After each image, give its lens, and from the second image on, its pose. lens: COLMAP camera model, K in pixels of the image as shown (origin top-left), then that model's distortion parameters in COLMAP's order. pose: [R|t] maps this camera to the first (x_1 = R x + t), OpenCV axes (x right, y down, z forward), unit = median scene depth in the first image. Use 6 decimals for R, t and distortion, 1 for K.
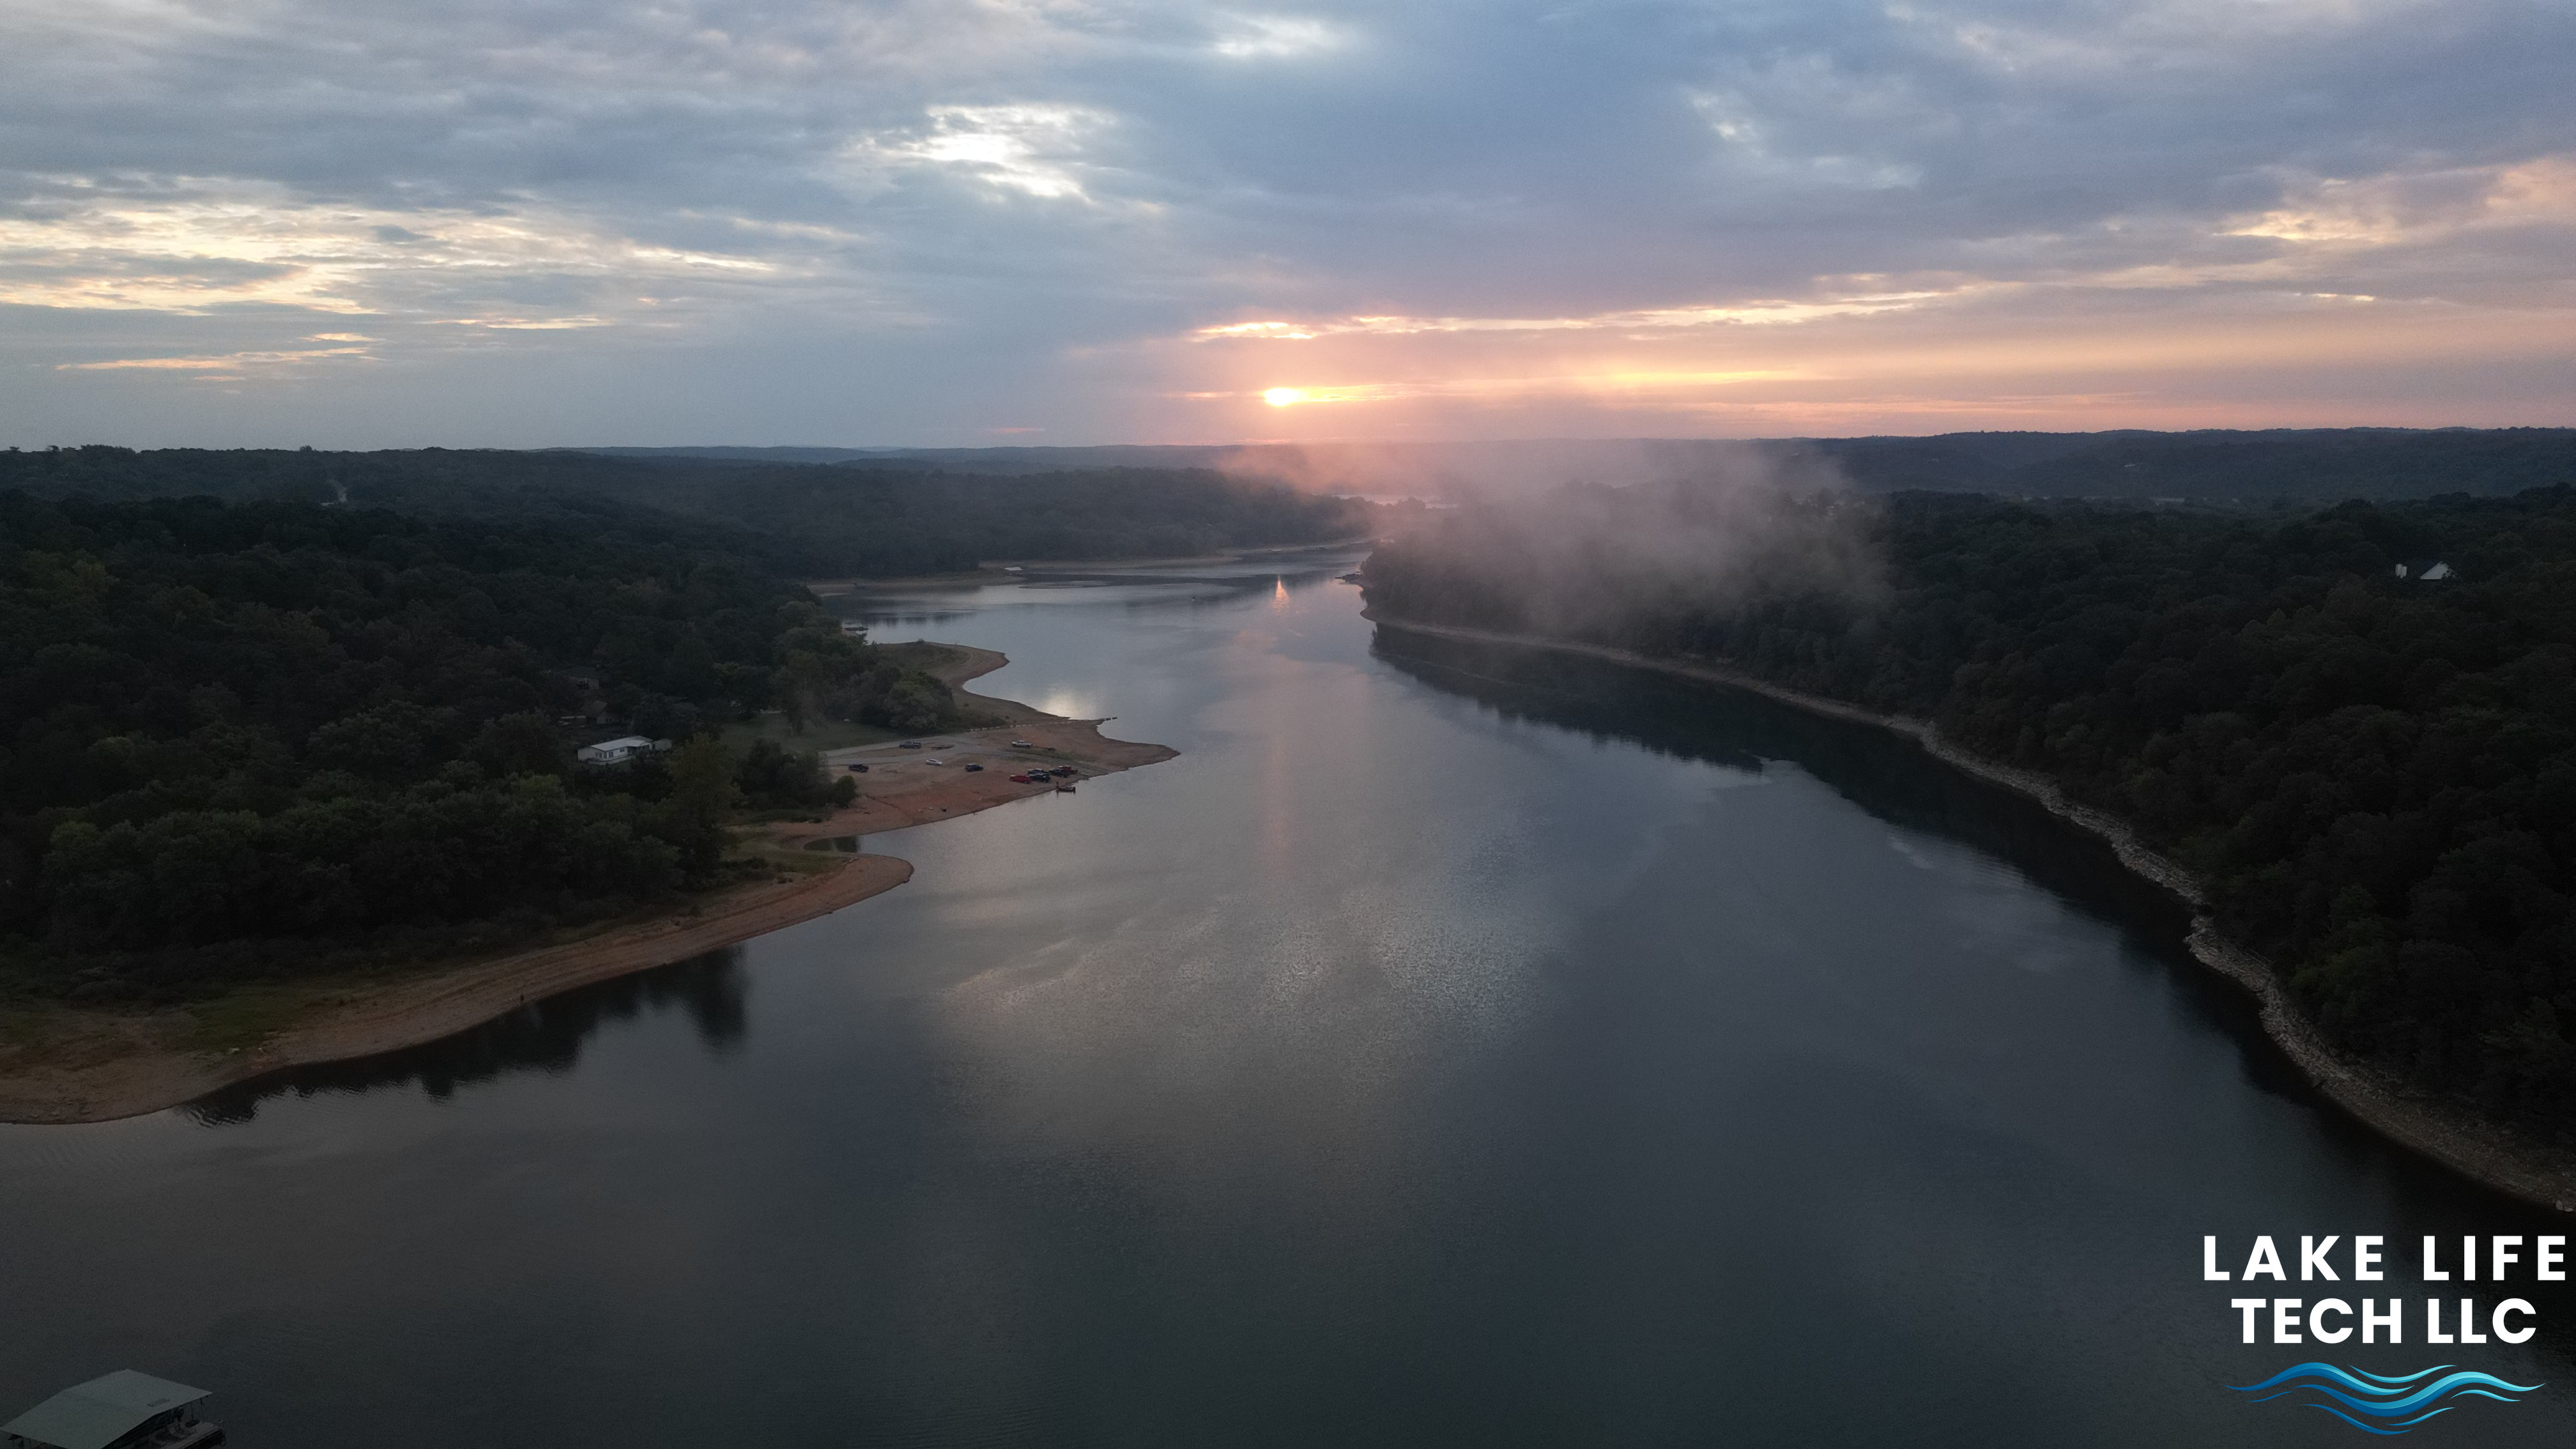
lens RADIAL K [[1812.7, 0, 1291.0], [0, 1812.7, 721.2], [0, 0, 1]] dist [0.081673, -0.082394]
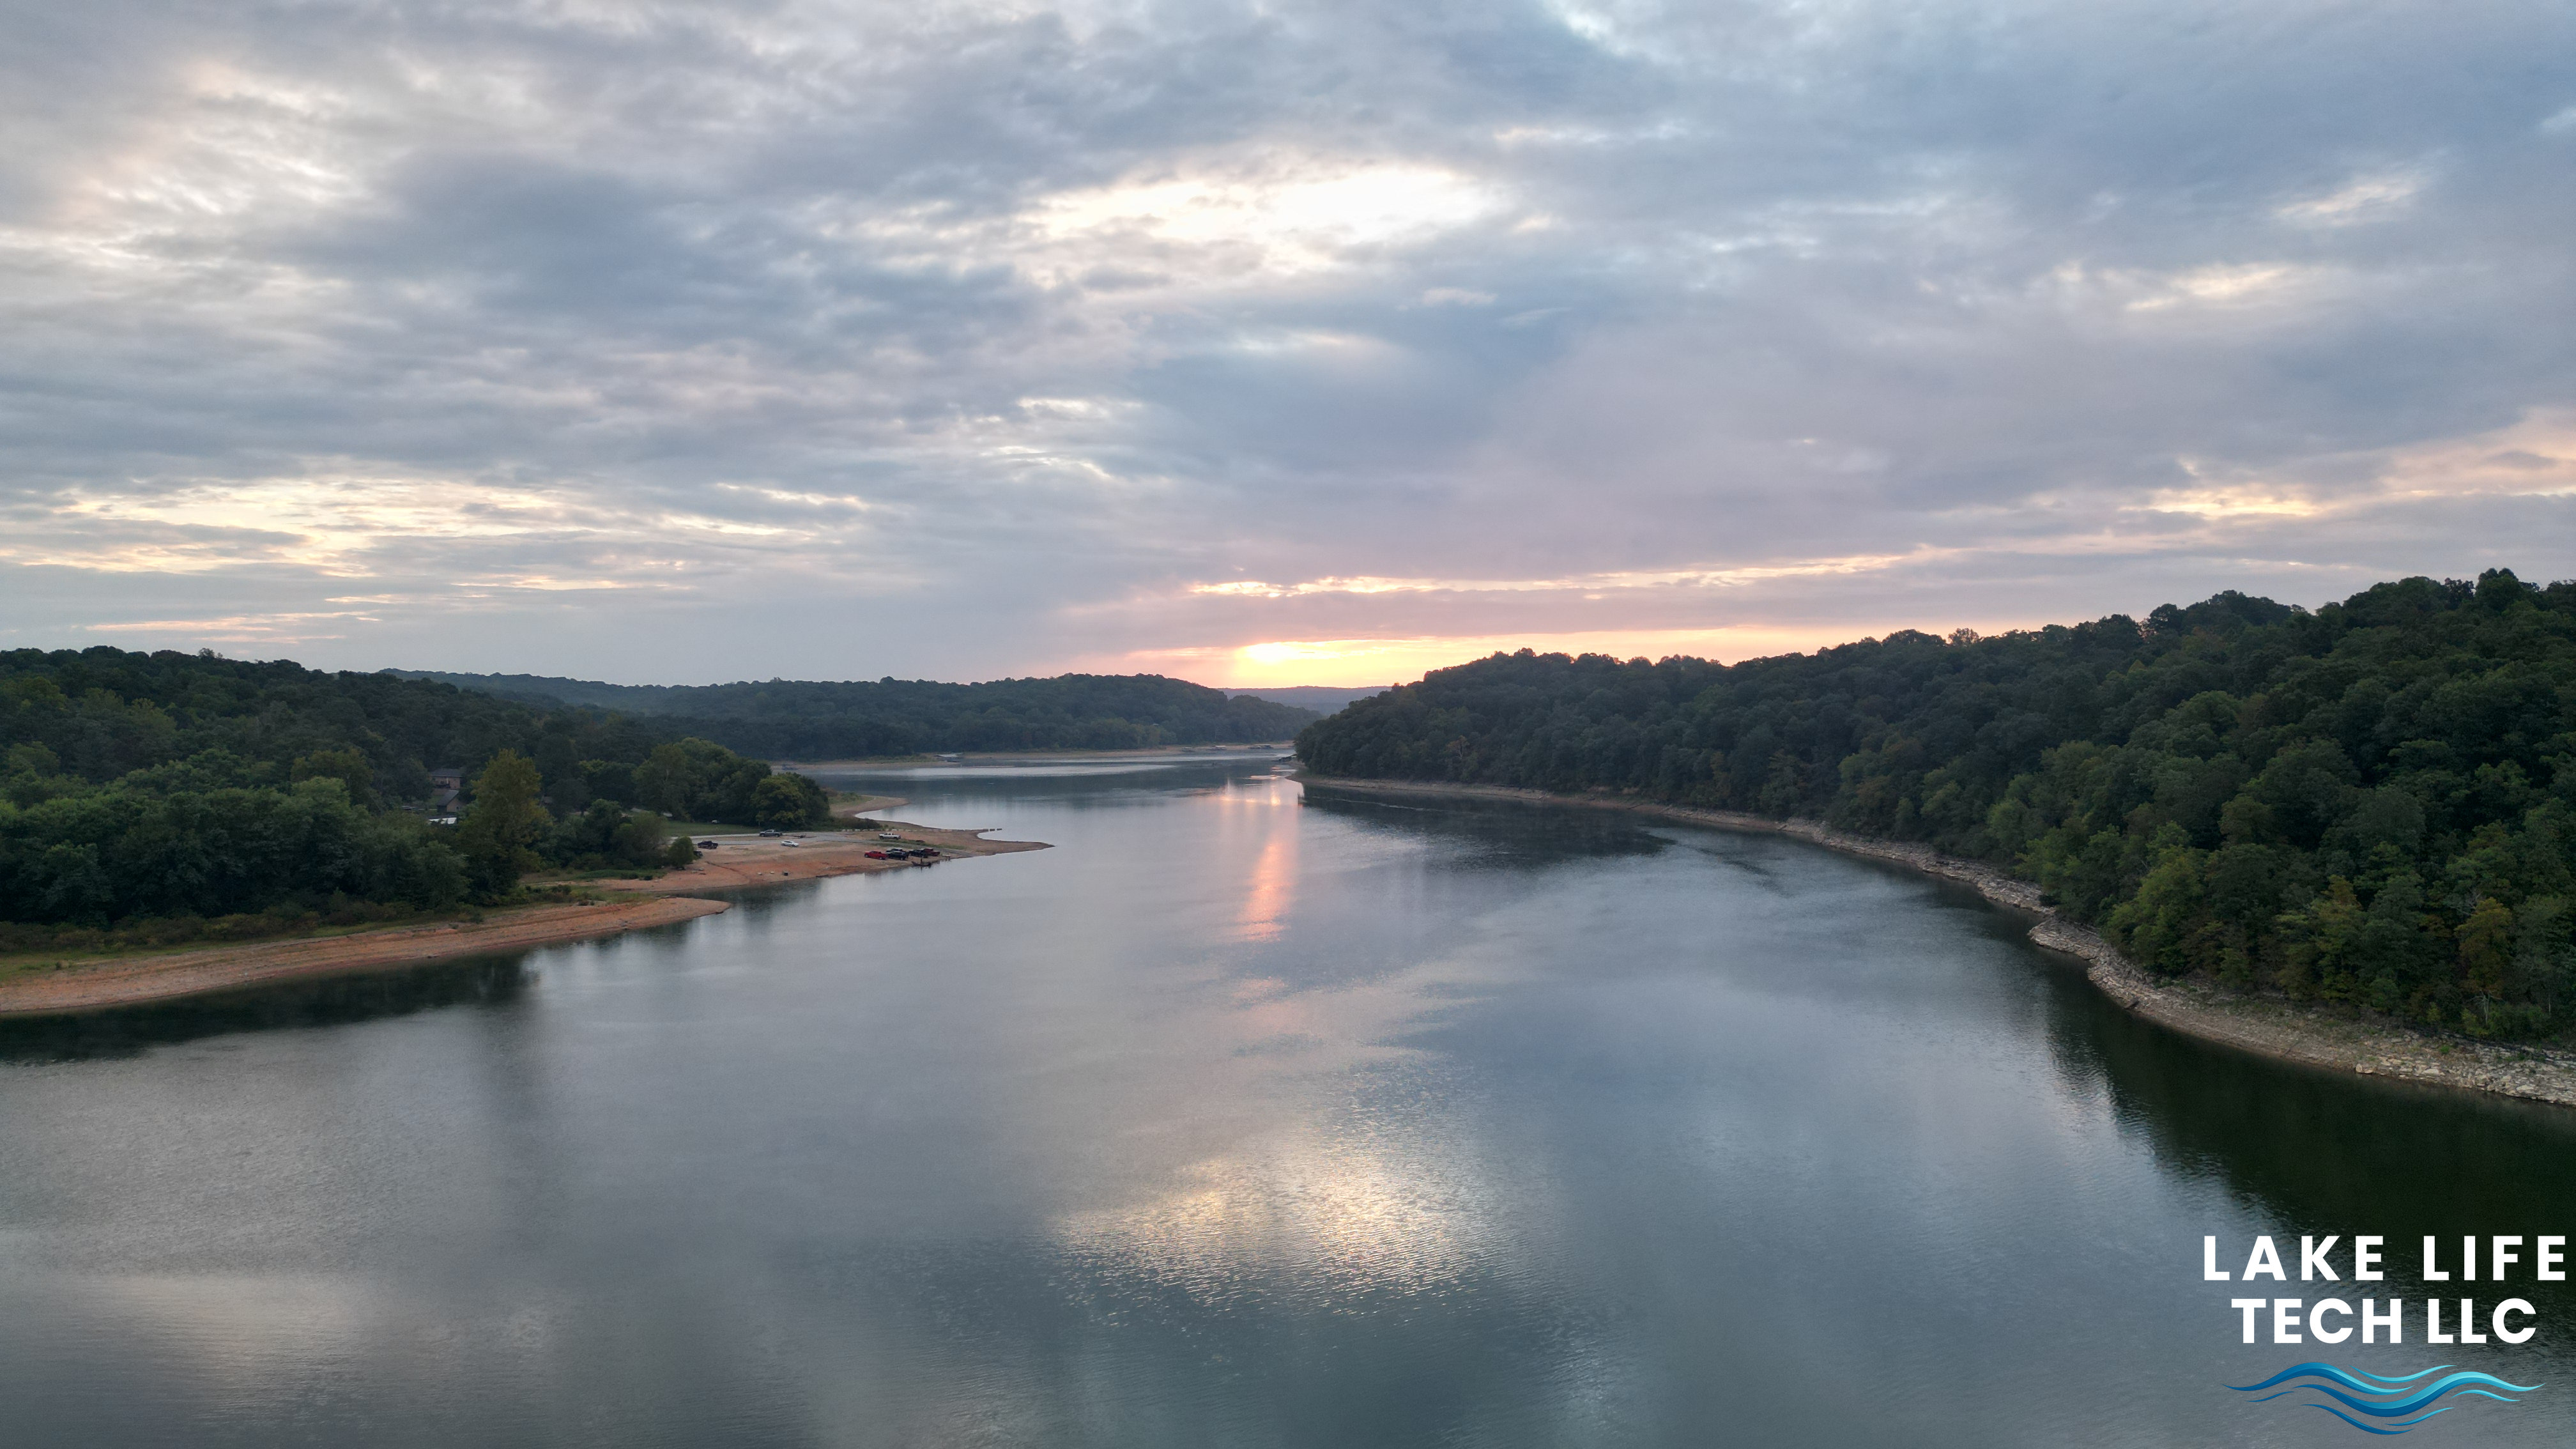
lens RADIAL K [[1814.5, 0, 1290.0], [0, 1814.5, 716.8], [0, 0, 1]] dist [0.083425, -0.084948]
pose [[0.999935, -0.000865, 0.011350, 0.061922], [0.002470, 0.989843, -0.142145, 0.099527], [-0.011112, 0.142164, 0.989781, 0.026028]]
